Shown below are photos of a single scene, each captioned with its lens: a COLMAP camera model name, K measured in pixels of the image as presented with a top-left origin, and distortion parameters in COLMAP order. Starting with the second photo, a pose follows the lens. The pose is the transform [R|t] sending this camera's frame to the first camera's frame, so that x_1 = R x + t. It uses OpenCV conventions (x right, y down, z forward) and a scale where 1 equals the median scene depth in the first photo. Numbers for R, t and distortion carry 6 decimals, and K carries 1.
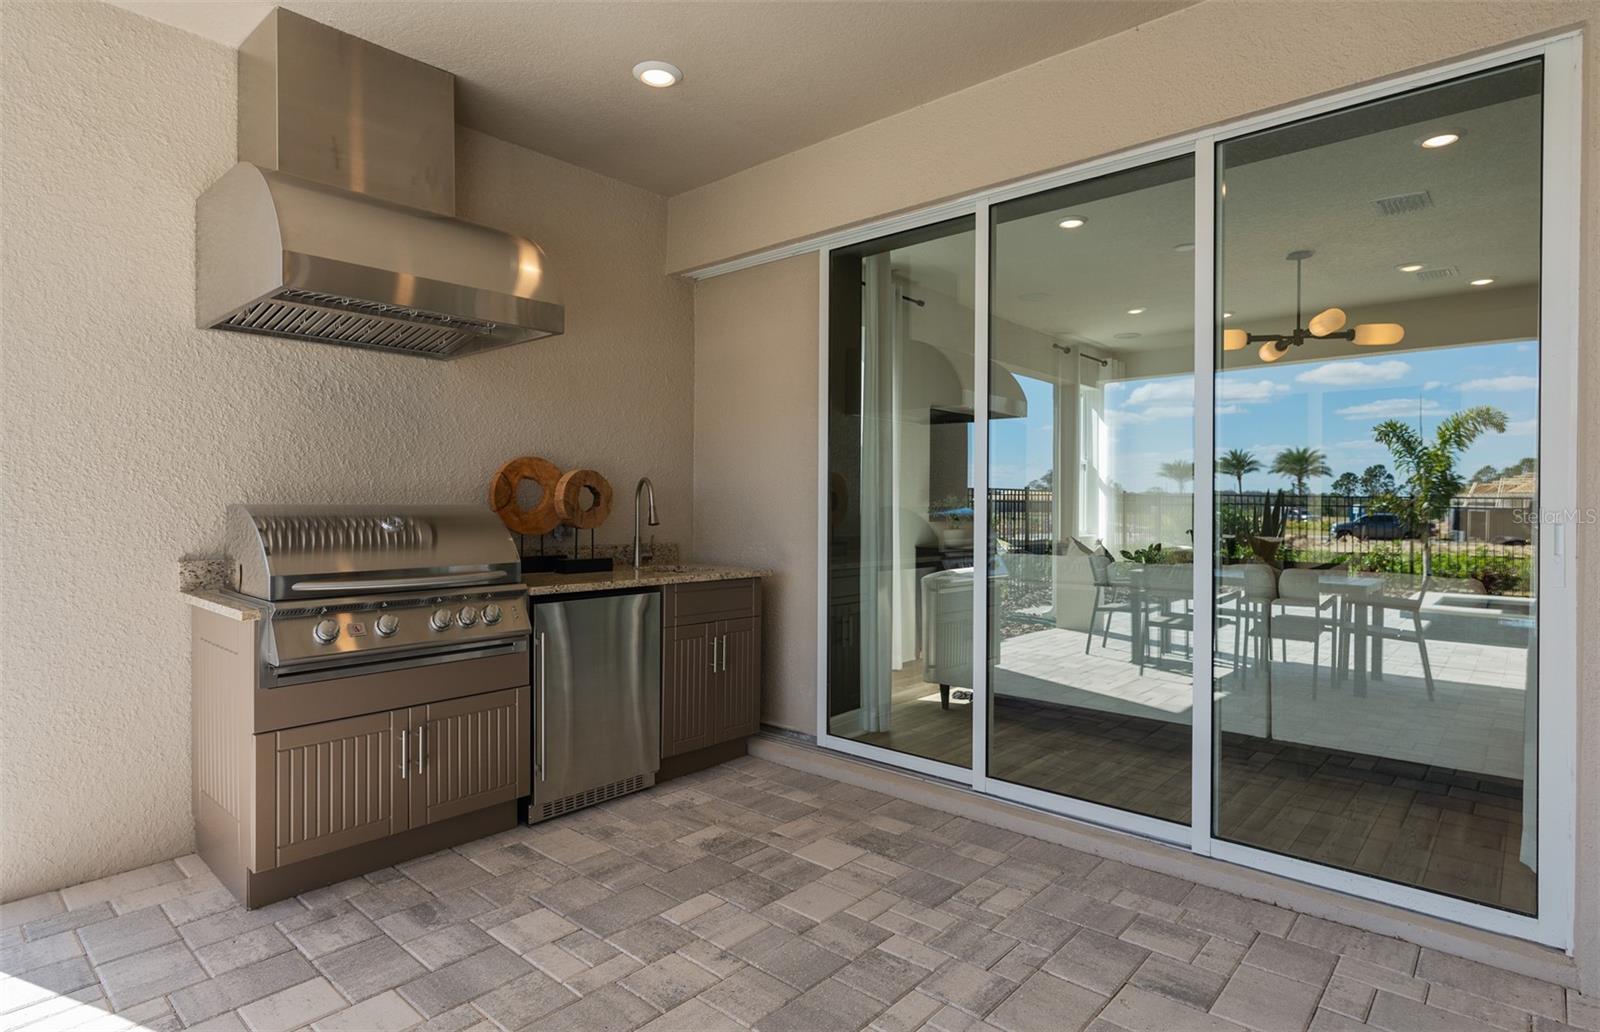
lens RADIAL K [[833.1, 0, 801.5], [0, 833.1, 518.1], [0, 0, 1]] dist [-0.001180, 0.000555]
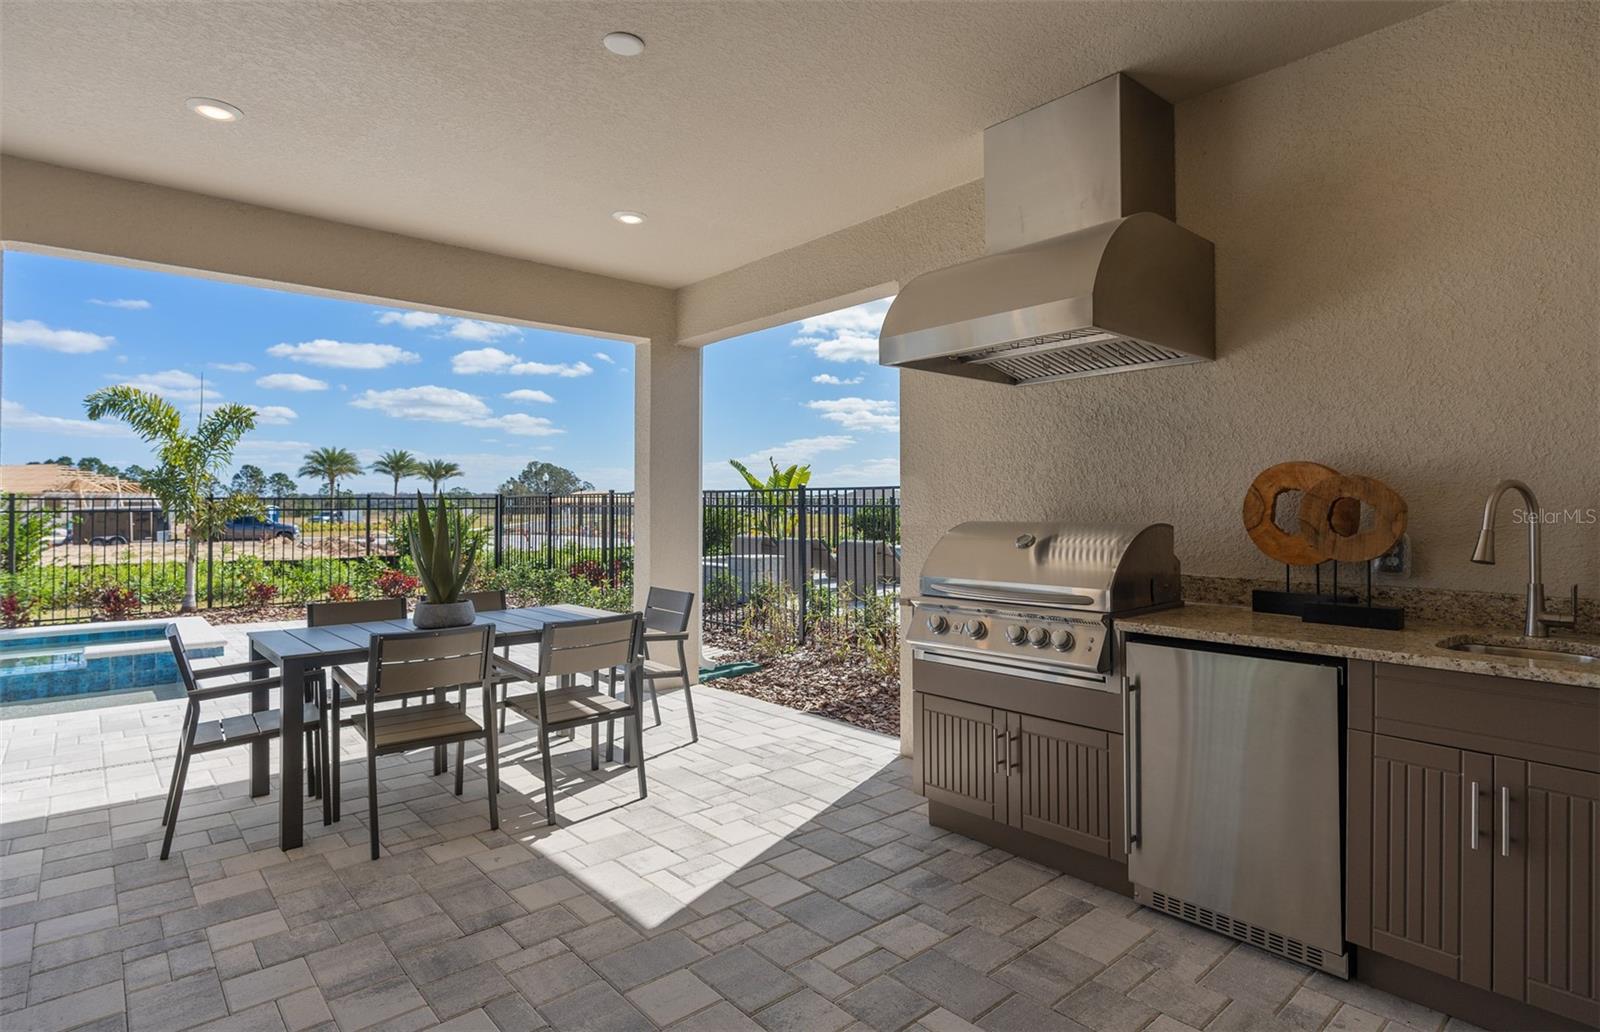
lens RADIAL K [[814.8, 0, 800.0], [0, 814.8, 516.0], [0, 0, 1]] dist [-0.005352, -0.000741]
pose [[-0.119043, 0.005036, -0.992876, 0.430134], [-0.014479, 0.999872, 0.006807, -0.021027], [0.992783, 0.015186, -0.118955, 0.604905]]
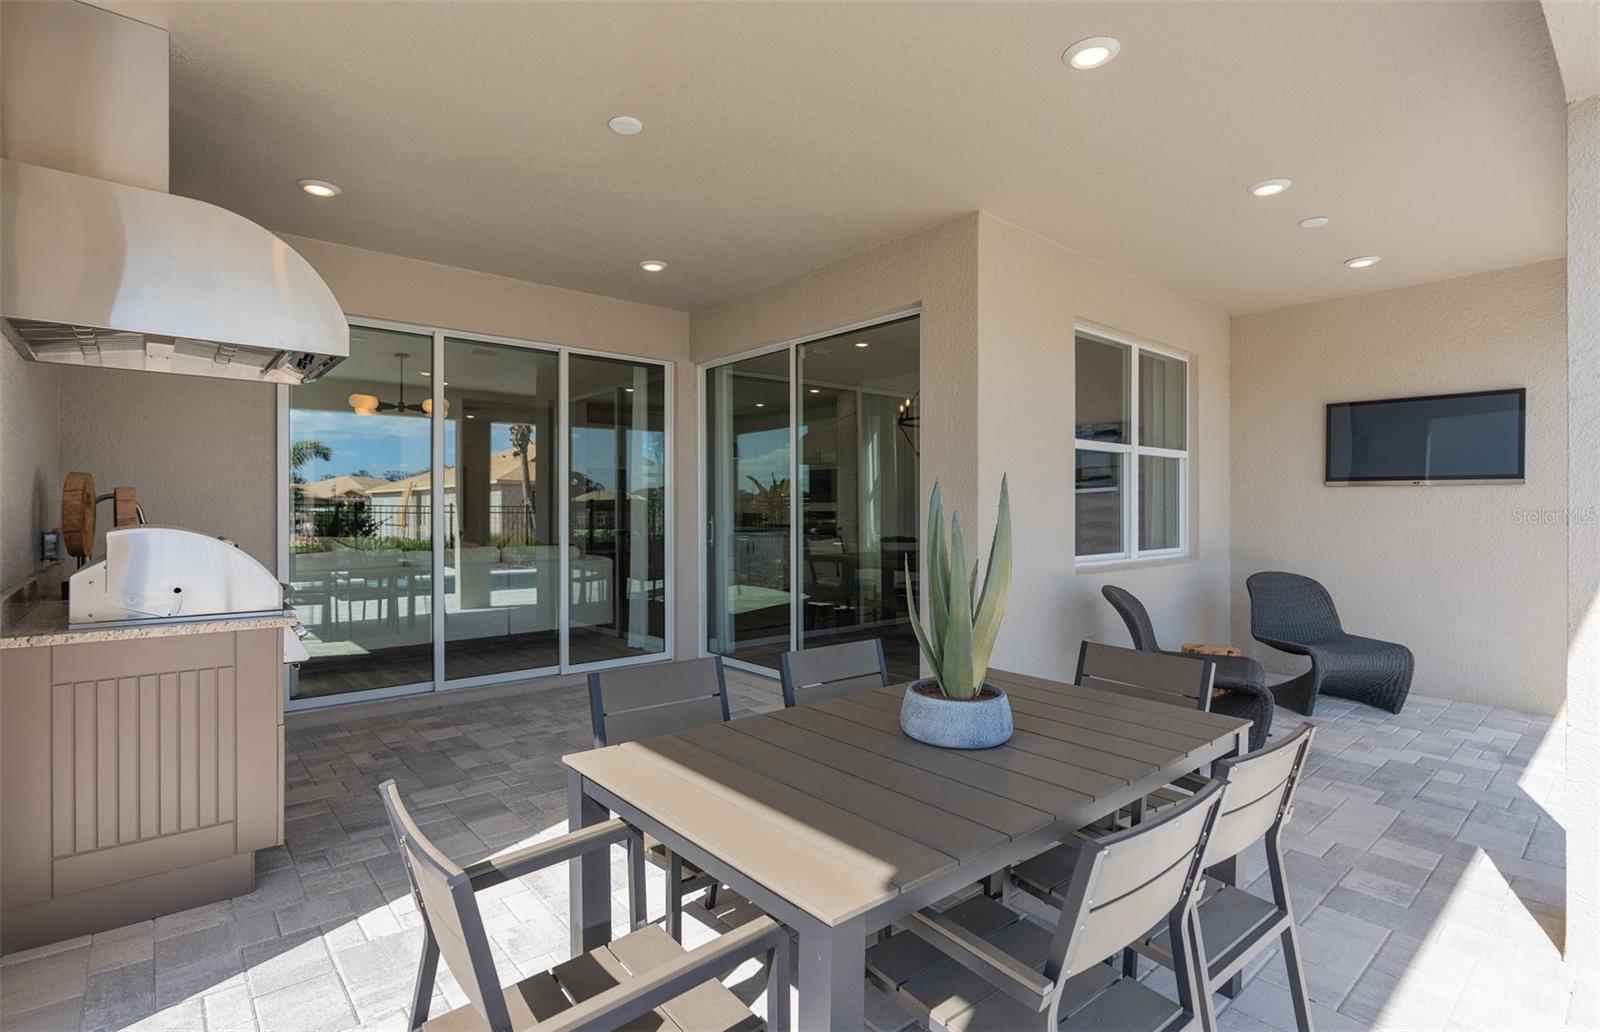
lens RADIAL K [[757.7, 0, 794.3], [0, 757.7, 515.6], [0, 0, 1]] dist [-0.000866, 0.000486]
pose [[0.126949, -0.010345, 0.991855, -1.005514], [0.014635, 0.999856, 0.008555, -0.019038], [-0.991801, 0.013430, 0.127082, 0.094032]]
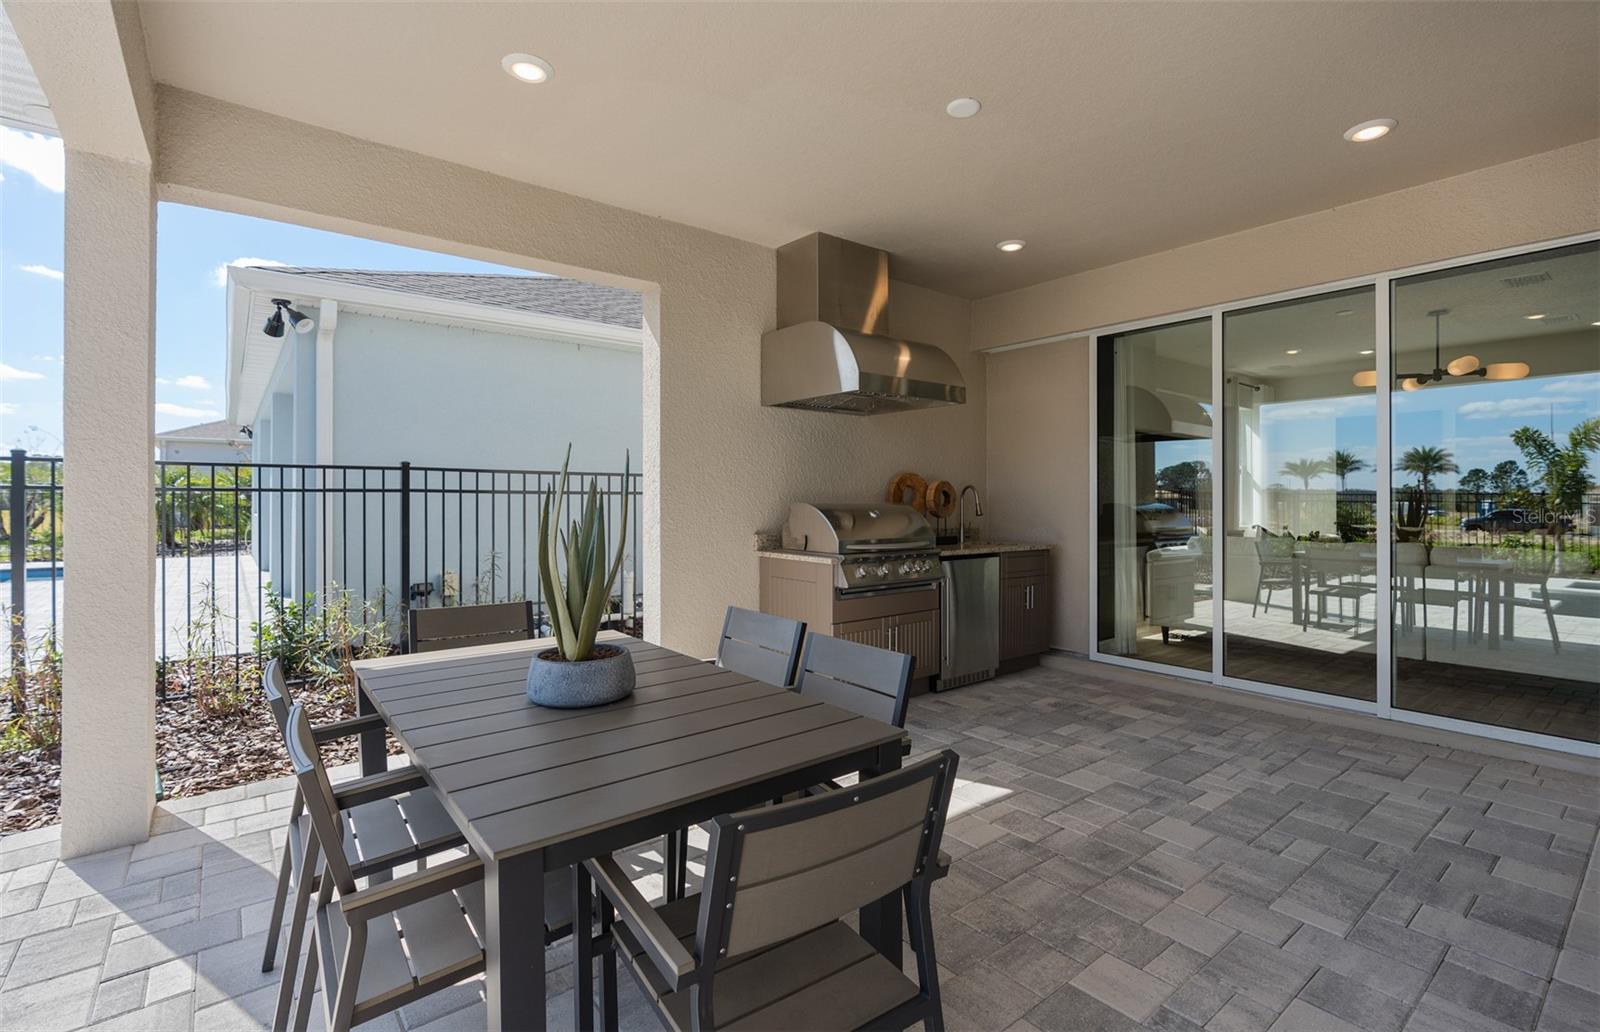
lens RADIAL K [[736.2, 0, 798.0], [0, 736.2, 504.6], [0, 0, 1]] dist [-0.003259, -0.000164]
pose [[0.986353, -0.001468, -0.164639, -0.286091], [-0.000507, 0.999928, -0.011956, 0.004776], [0.164645, 0.011876, 0.986281, -0.420432]]
